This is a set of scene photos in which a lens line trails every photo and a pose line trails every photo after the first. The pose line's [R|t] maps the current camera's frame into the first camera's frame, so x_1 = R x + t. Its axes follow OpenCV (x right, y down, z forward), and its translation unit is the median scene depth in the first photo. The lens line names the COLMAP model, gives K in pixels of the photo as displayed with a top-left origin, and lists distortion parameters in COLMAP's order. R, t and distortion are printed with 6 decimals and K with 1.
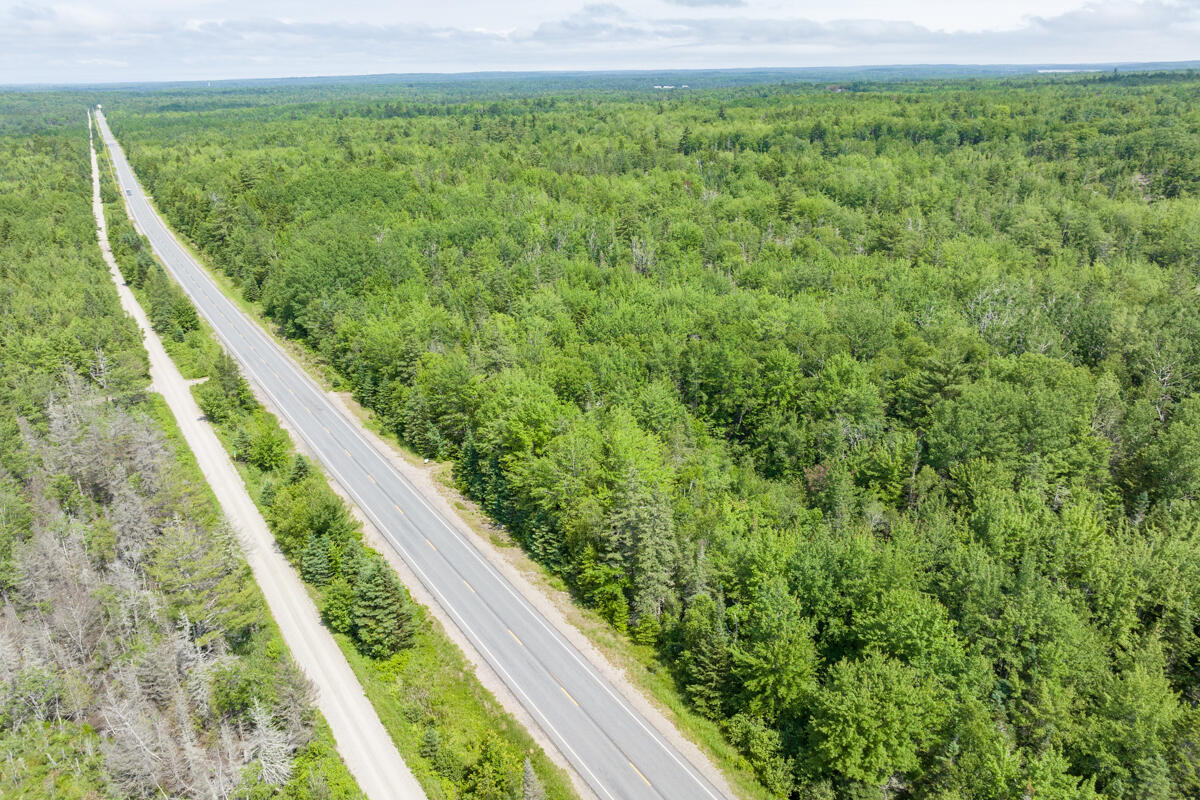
lens RADIAL K [[844.2, 0, 599.4], [0, 844.2, 403.8], [0, 0, 1]] dist [-0.026598, 0.014205]
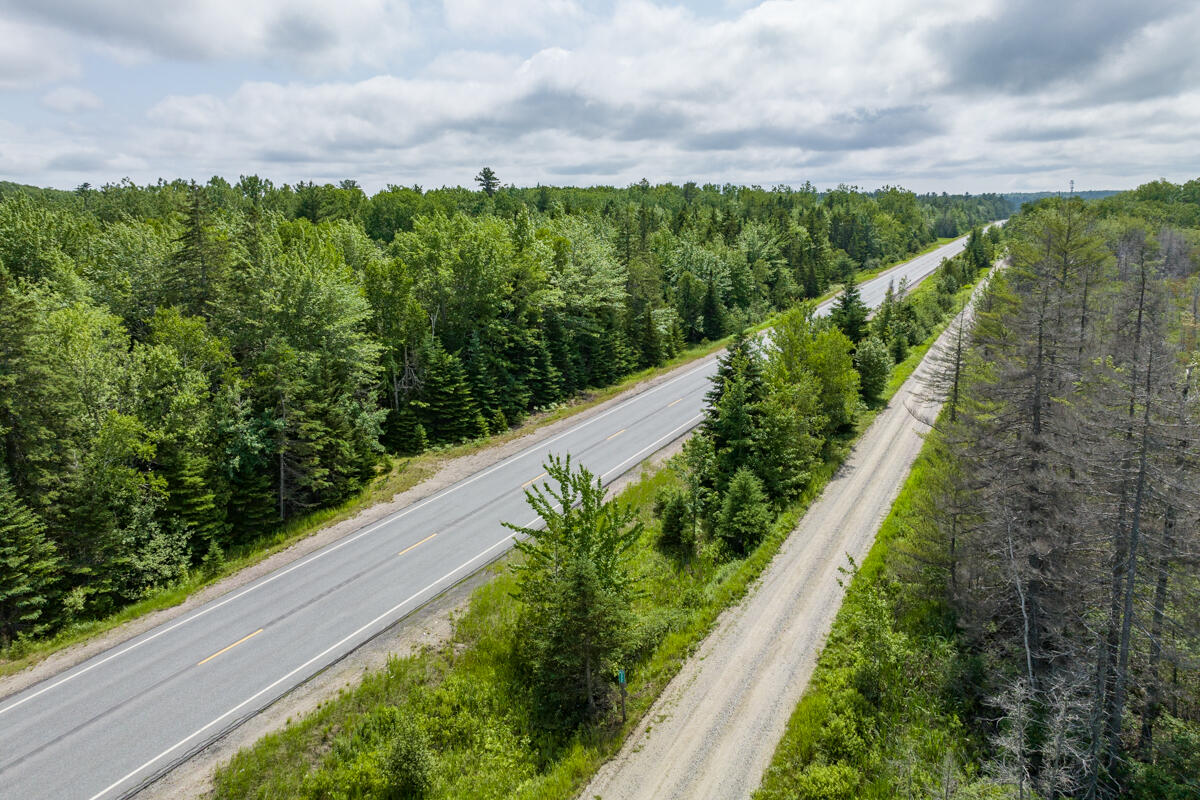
lens RADIAL K [[844.2, 0, 599.2], [0, 844.2, 356.1], [0, 0, 1]] dist [-0.026598, 0.014205]
pose [[-0.488159, -0.137932, 0.861786, -0.389304], [0.334137, 0.882662, 0.330545, -0.056730], [-0.806259, 0.449313, -0.384791, 0.674605]]
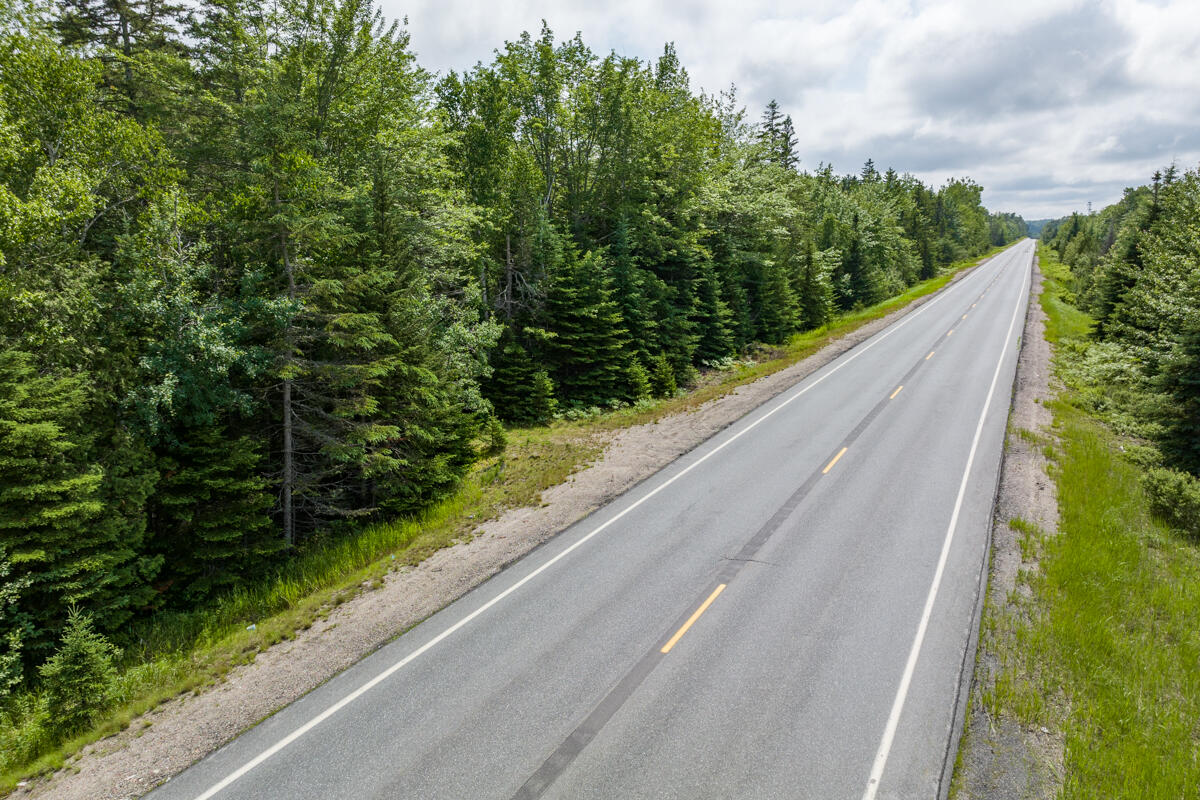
lens RADIAL K [[844.2, 0, 597.4], [0, 844.2, 407.7], [0, 0, 1]] dist [-0.026598, 0.014205]
pose [[-0.489241, -0.160697, 0.857216, -0.248265], [0.332487, 0.874287, 0.353659, -0.004954], [-0.806285, 0.458038, -0.374307, 0.676564]]
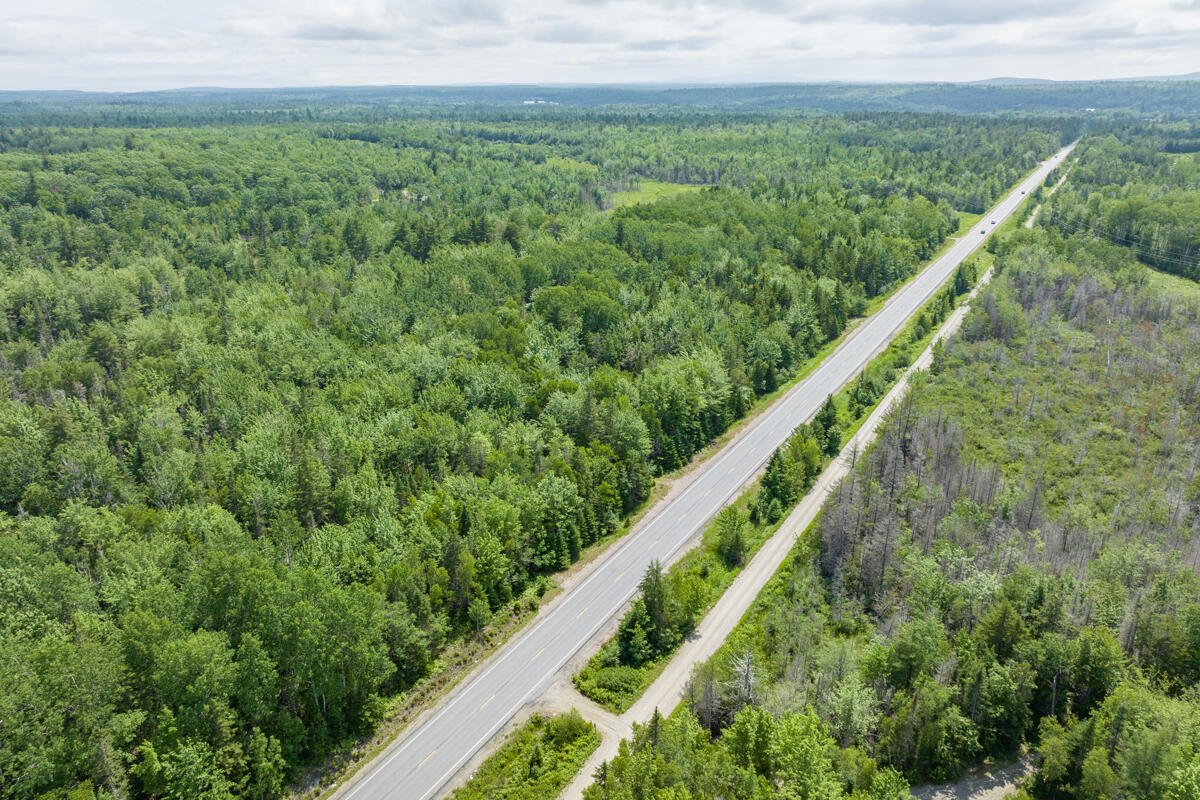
lens RADIAL K [[844.2, 0, 598.9], [0, 844.2, 398.0], [0, 0, 1]] dist [-0.026598, 0.014205]
pose [[-0.428676, -0.304151, 0.850723, -0.764232], [0.341746, 0.817075, 0.464326, -0.418468], [-0.836329, 0.489776, -0.246318, 0.844477]]
